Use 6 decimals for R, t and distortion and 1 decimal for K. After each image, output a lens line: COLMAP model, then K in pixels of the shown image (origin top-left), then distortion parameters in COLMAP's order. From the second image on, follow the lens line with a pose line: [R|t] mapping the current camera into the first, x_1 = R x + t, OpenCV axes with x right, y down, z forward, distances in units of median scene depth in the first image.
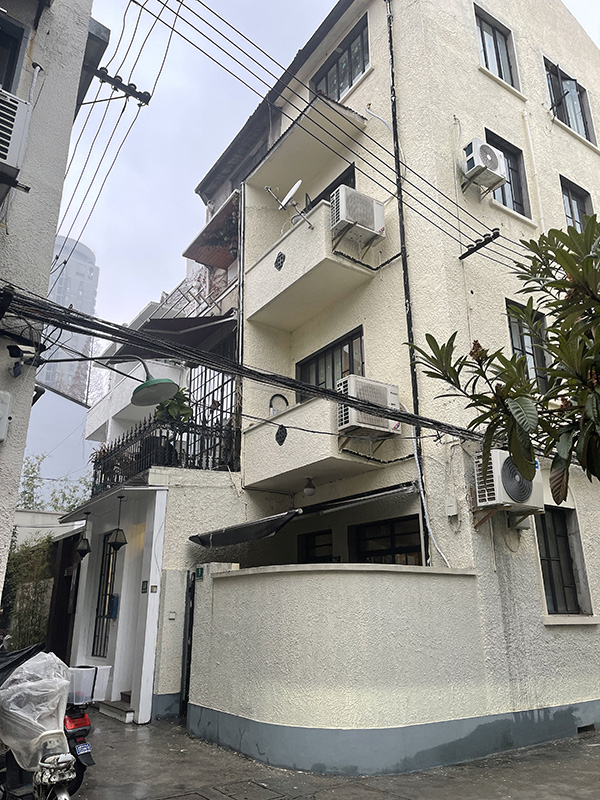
lens RADIAL K [[600.9, 0, 298.7], [0, 600.9, 401.1], [0, 0, 1]] dist [0.029297, -0.004638]
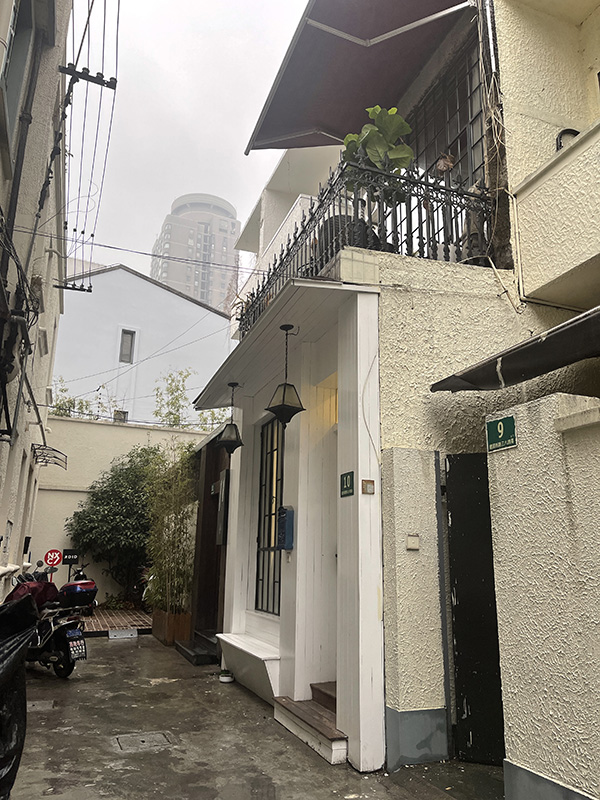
lens RADIAL K [[600.9, 0, 302.7], [0, 600.9, 399.7], [0, 0, 1]] dist [0.029297, -0.004638]
pose [[0.972002, -0.039450, -0.231639, -0.165423], [0.056379, 0.996164, 0.066925, 0.193657], [0.228110, -0.078111, 0.970497, 0.497372]]
